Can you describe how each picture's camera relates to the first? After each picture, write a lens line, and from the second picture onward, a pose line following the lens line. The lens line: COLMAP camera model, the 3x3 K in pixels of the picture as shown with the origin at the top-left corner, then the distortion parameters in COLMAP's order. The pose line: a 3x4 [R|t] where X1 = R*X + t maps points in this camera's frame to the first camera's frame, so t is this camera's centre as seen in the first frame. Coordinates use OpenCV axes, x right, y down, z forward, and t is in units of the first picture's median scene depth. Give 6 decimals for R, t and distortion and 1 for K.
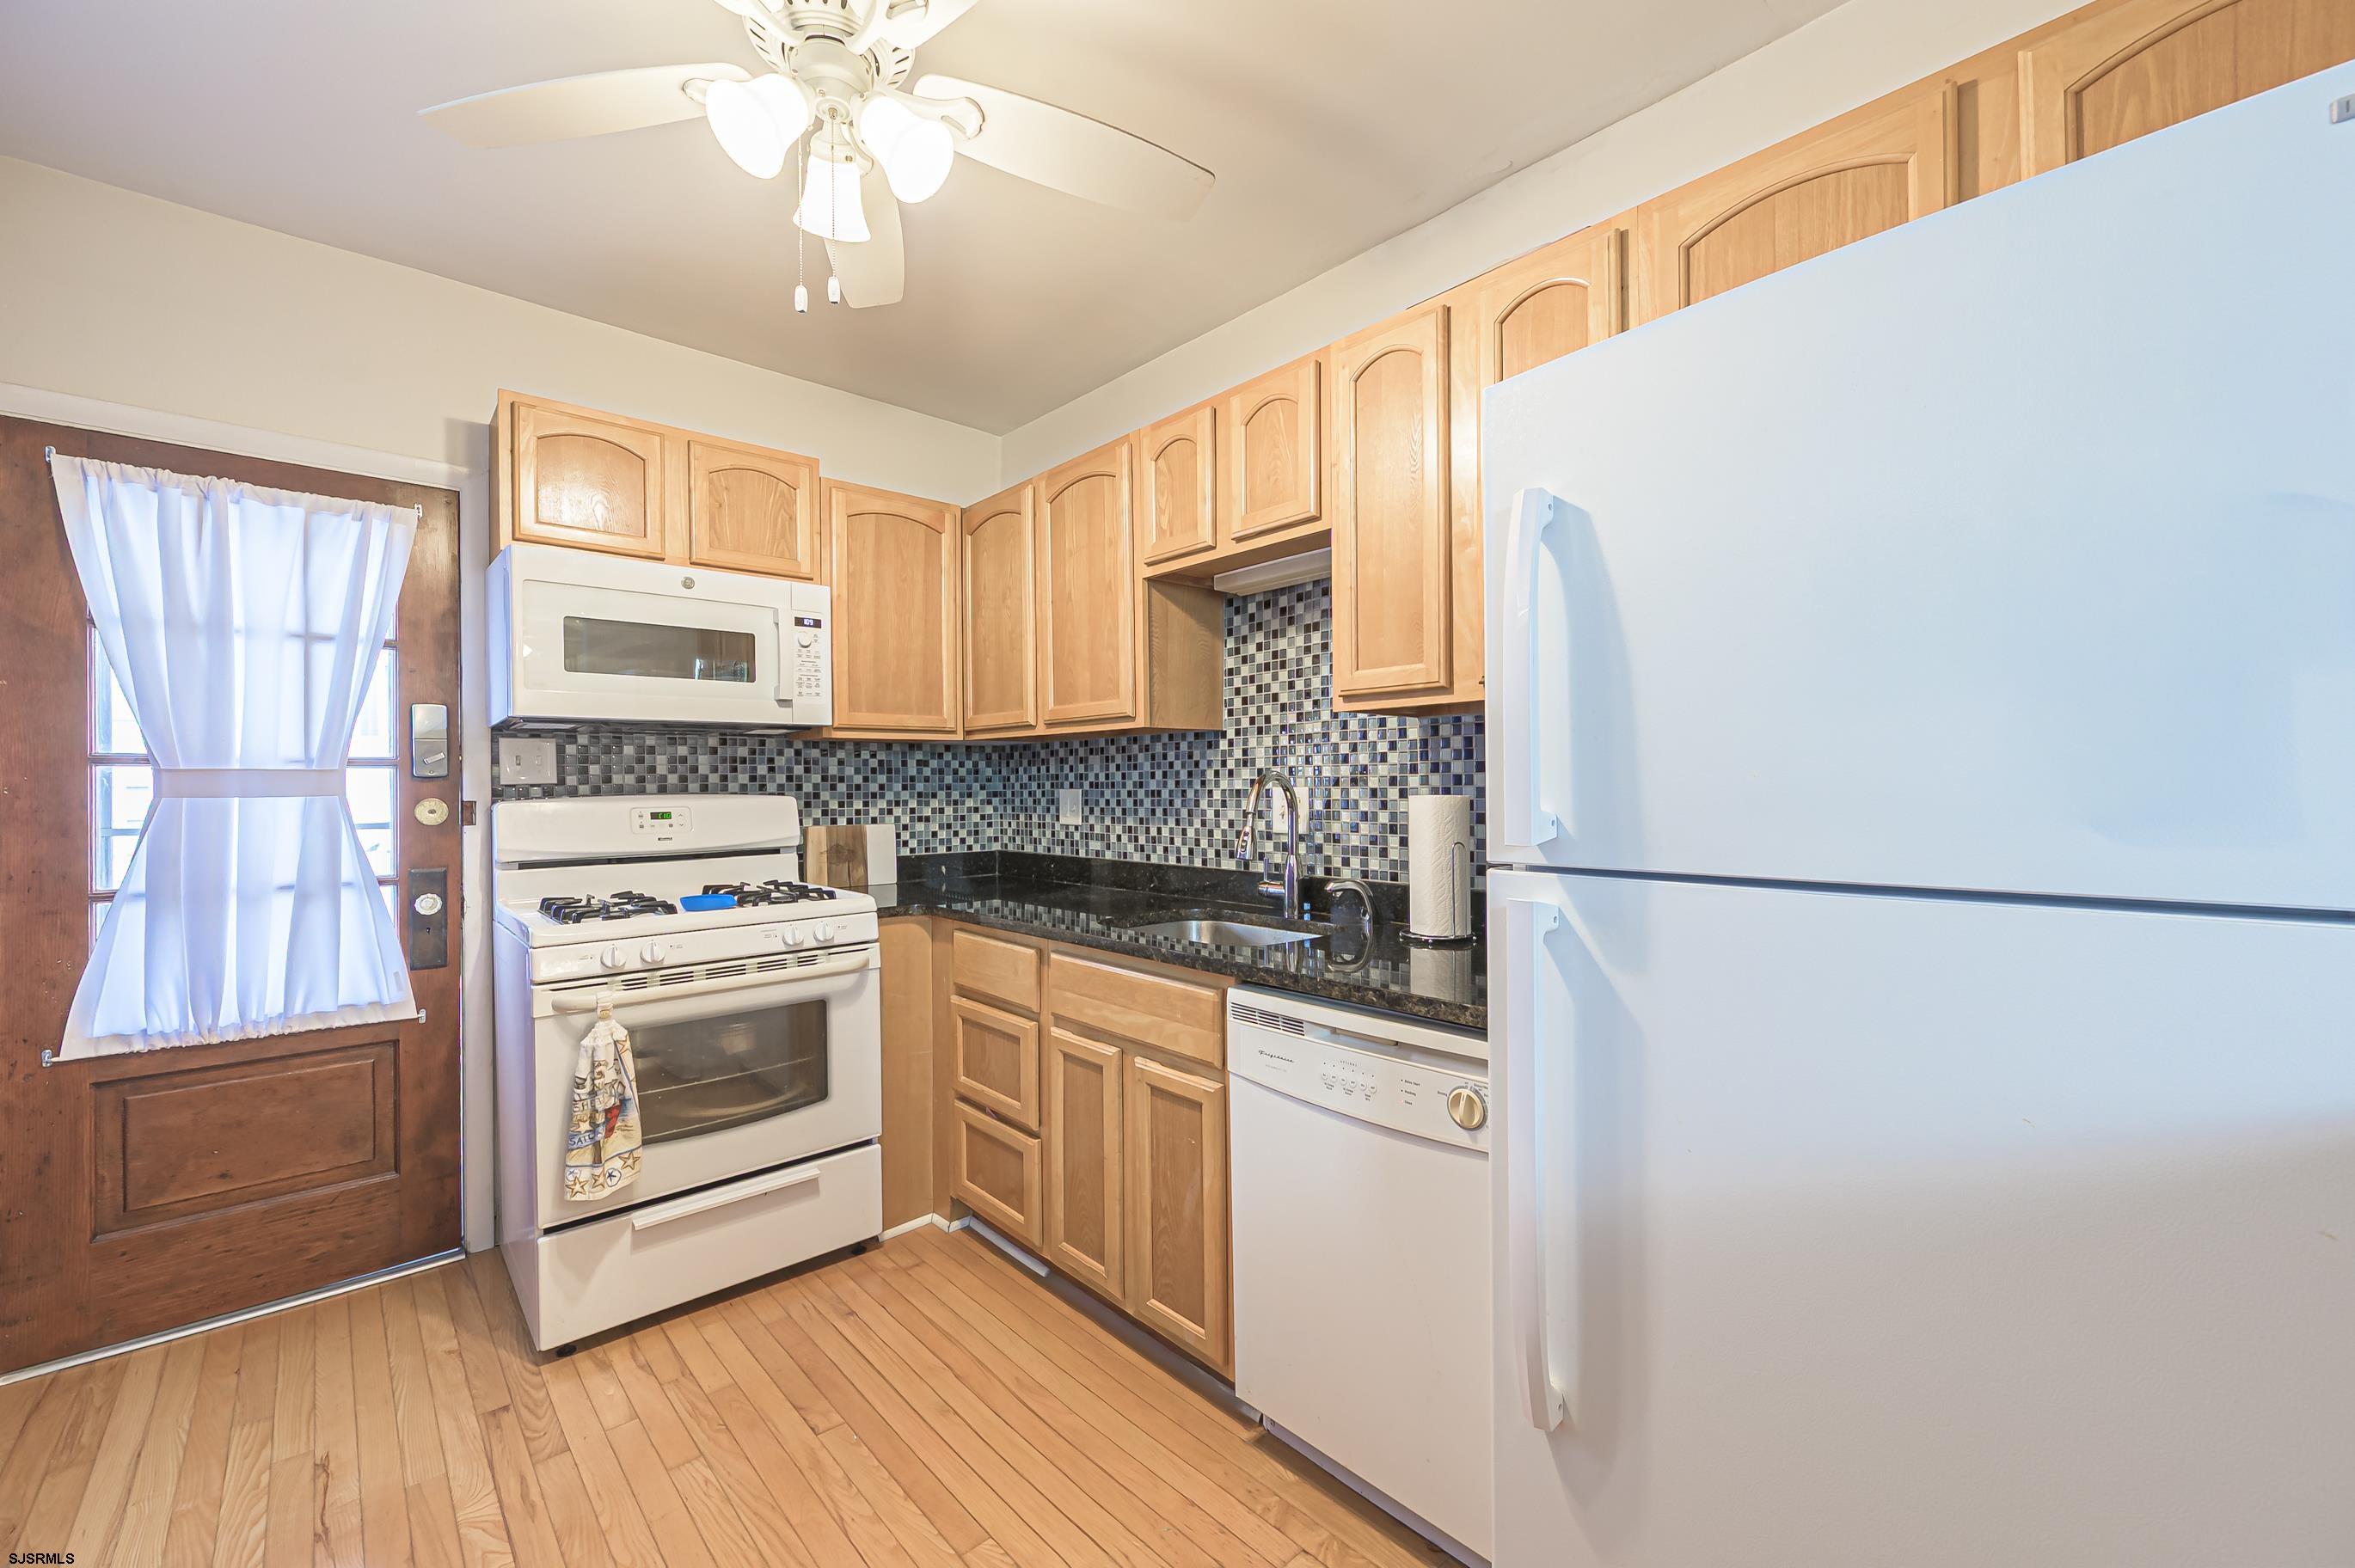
lens RADIAL K [[927.3, 0, 1165.4], [0, 927.3, 789.0], [0, 0, 1]] dist [0.000659, -0.000642]
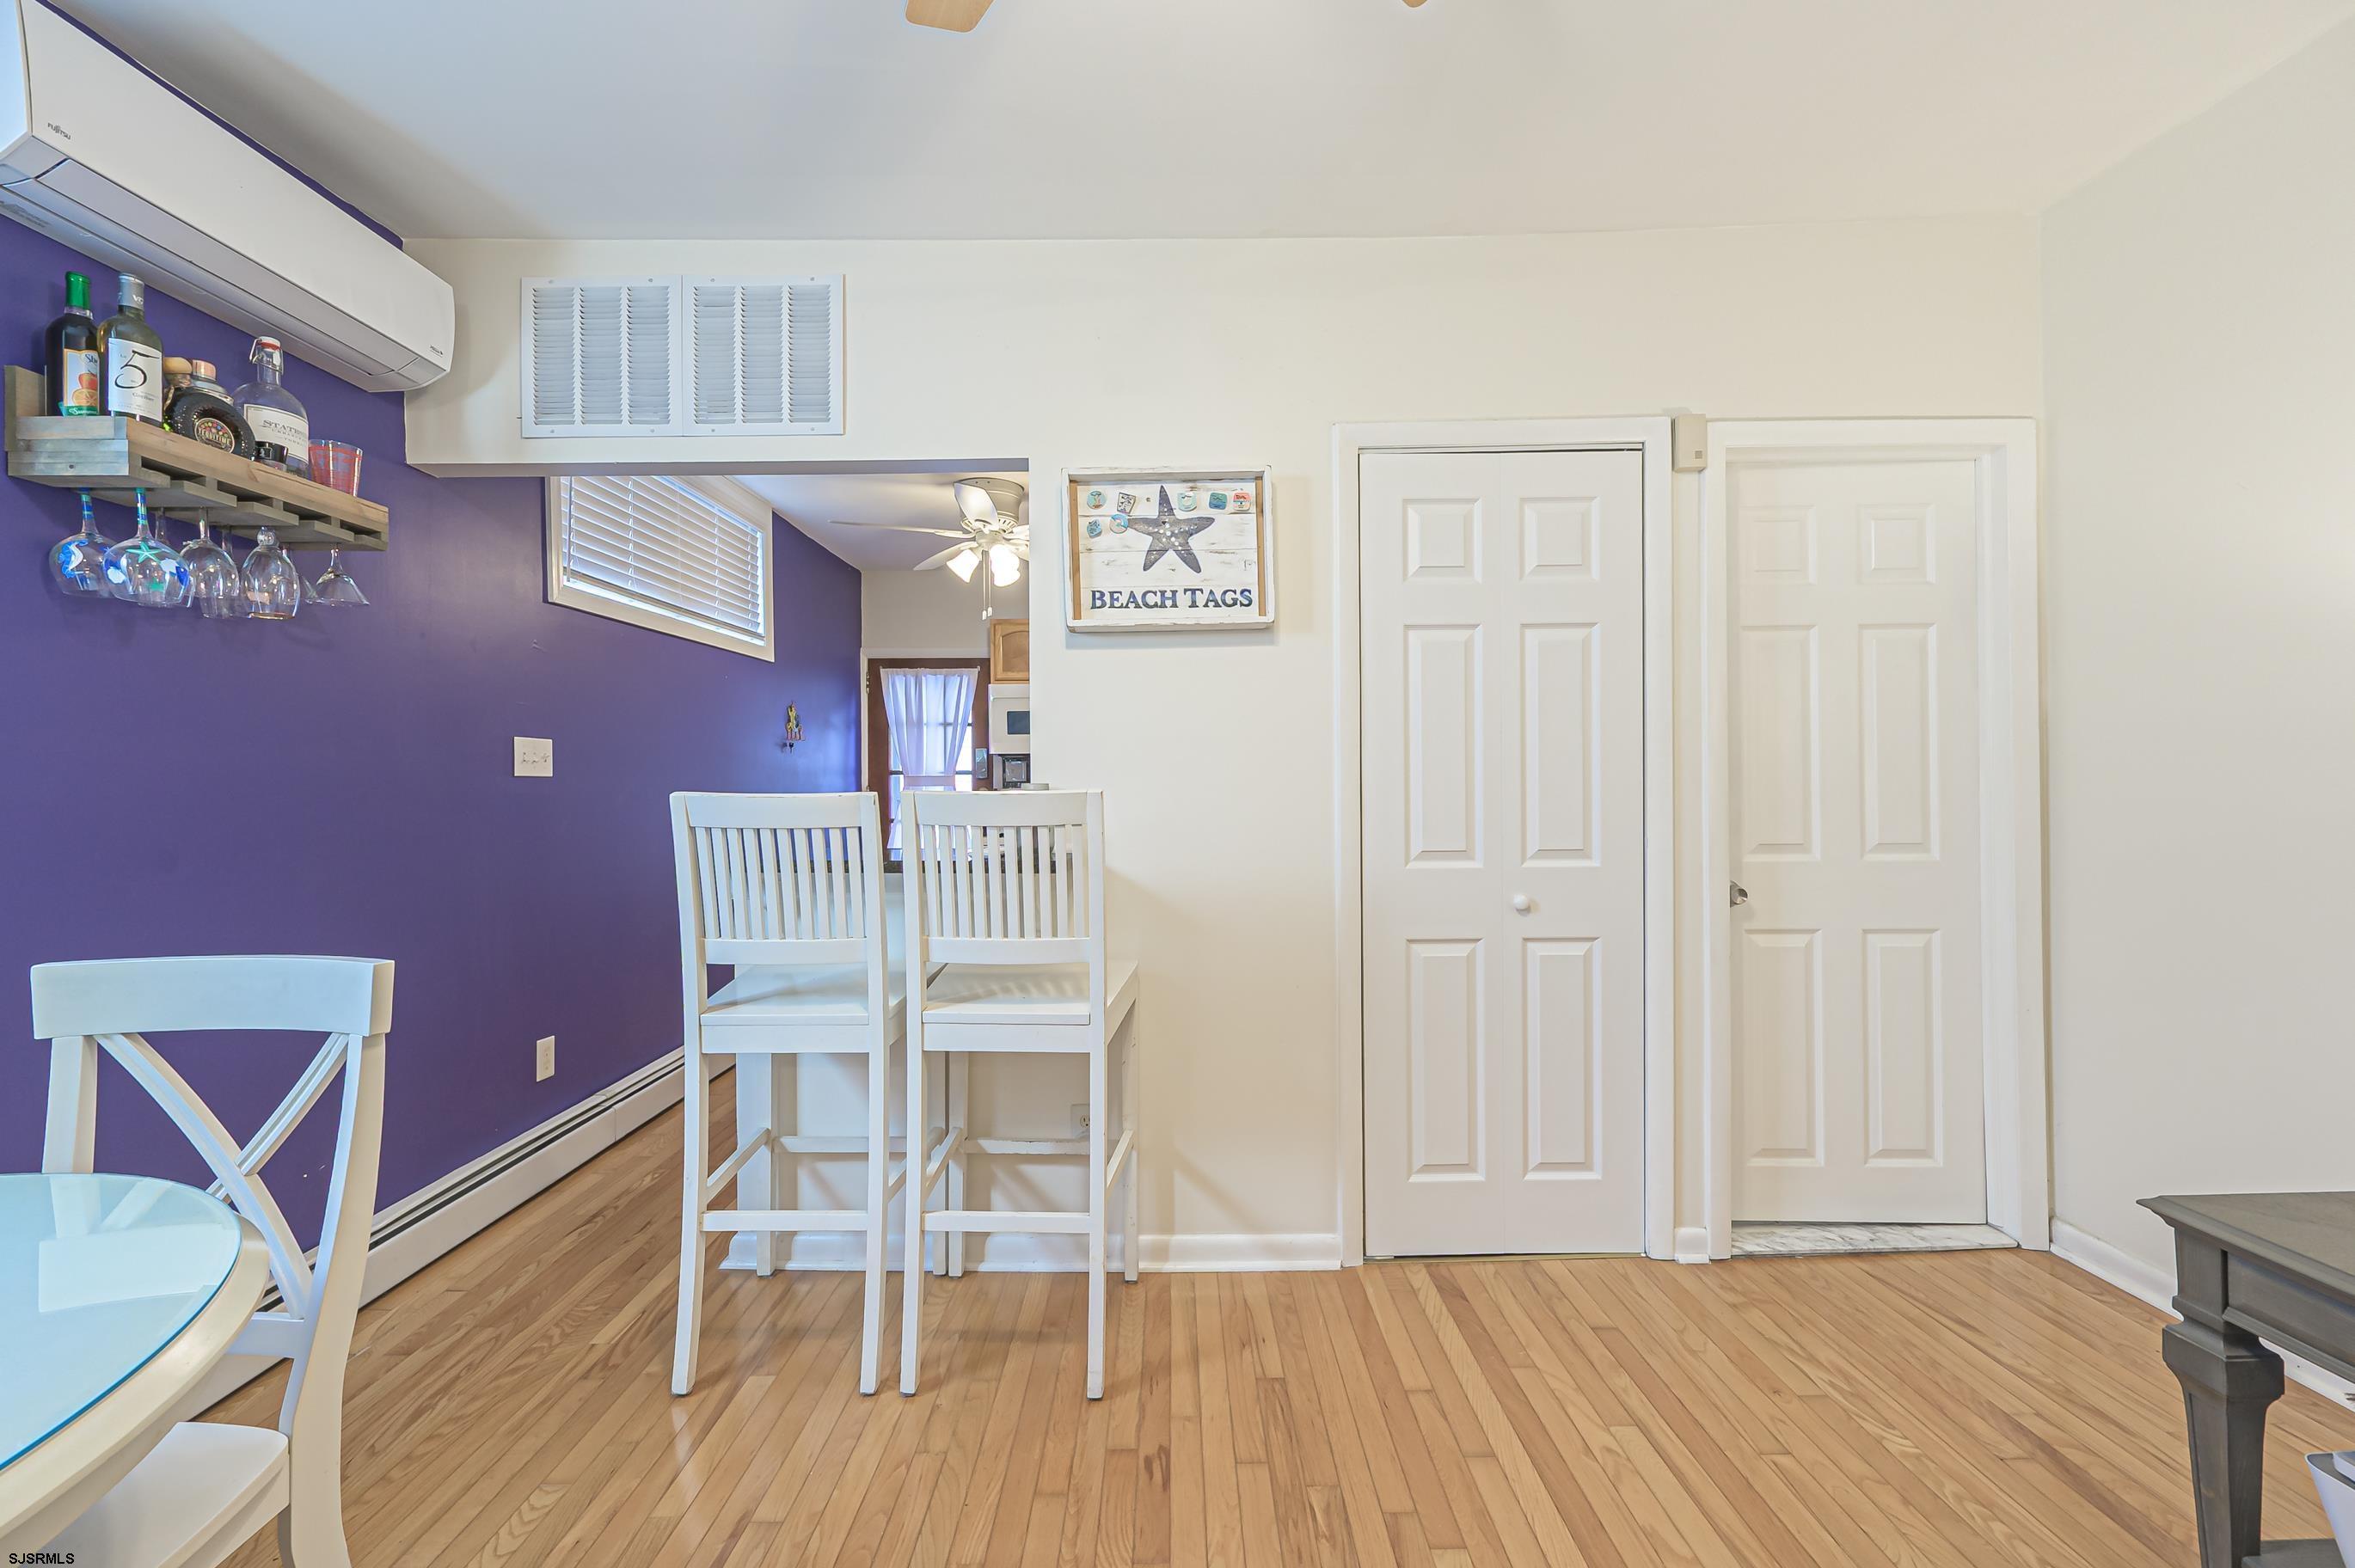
lens RADIAL K [[927.3, 0, 1175.8], [0, 927.3, 784.1], [0, 0, 1]] dist [0.000659, -0.000642]
pose [[0.741602, 0.004634, -0.670824, 1.175083], [-0.002896, 0.999989, 0.003706, -0.008490], [0.670834, -0.000805, 0.741607, -0.443187]]
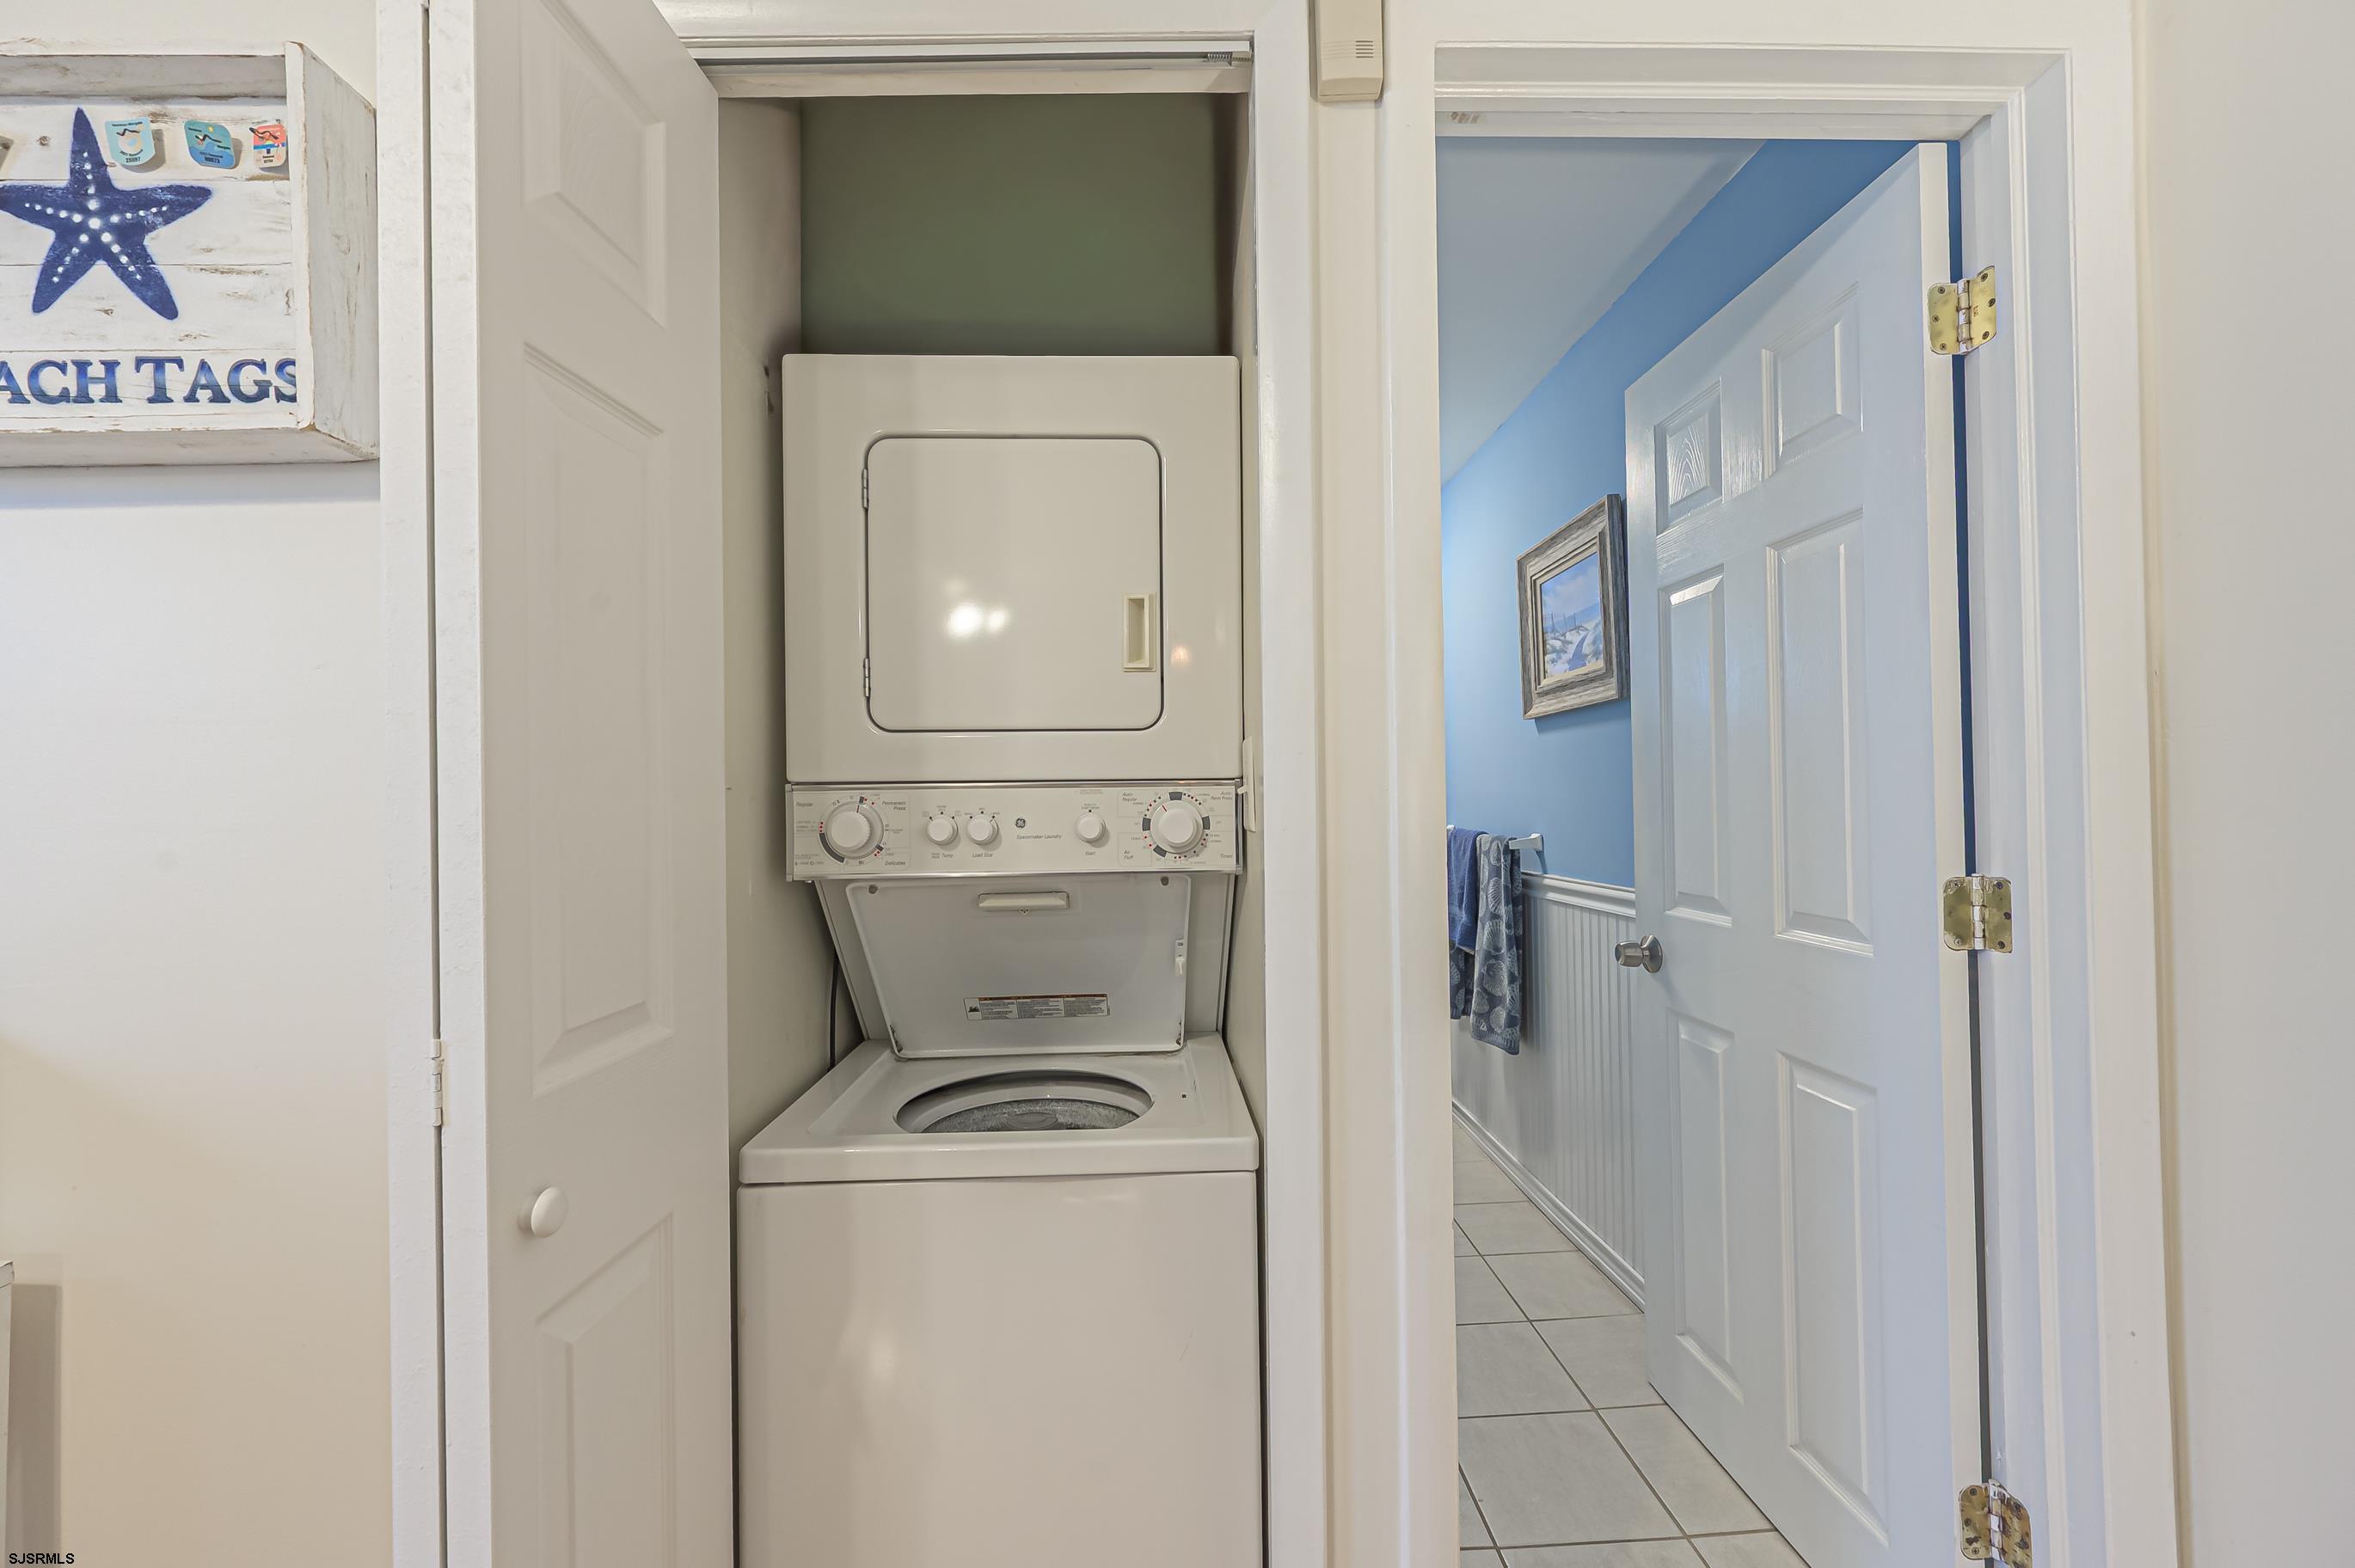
lens RADIAL K [[927.3, 0, 1167.5], [0, 927.3, 792.3], [0, 0, 1]] dist [0.000659, -0.000642]
pose [[0.754321, -0.004589, -0.656490, 1.131133], [-0.001188, 0.999964, -0.008355, -0.017646], [0.656505, 0.007082, 0.754288, 0.259884]]
